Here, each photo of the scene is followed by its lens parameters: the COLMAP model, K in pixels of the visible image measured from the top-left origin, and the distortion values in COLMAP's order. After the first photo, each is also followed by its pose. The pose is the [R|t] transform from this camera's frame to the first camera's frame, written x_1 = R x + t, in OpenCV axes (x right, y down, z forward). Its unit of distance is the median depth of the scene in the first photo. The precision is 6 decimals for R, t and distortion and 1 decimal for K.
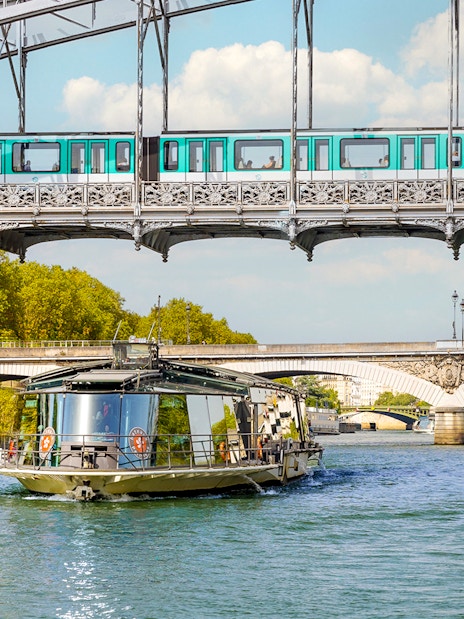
lens RADIAL K [[249.0, 0, 232.2], [0, 249.0, 309.6], [0, 0, 1]] dist [0.001926, -0.000061]
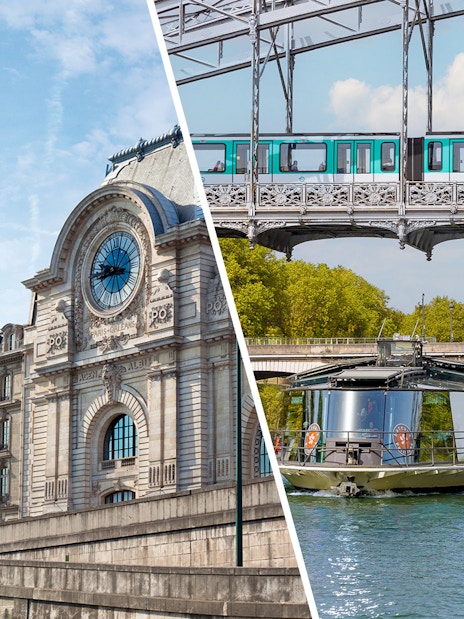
lens RADIAL K [[249.0, 0, 231.8], [0, 249.0, 309.6], [0, 0, 1]] dist [0.001926, -0.000061]
pose [[0.999992, 0.001805, 0.003434, -1.075115], [-0.001789, 0.999987, -0.004772, 0.014653], [-0.003443, 0.004765, 0.999983, -0.011584]]
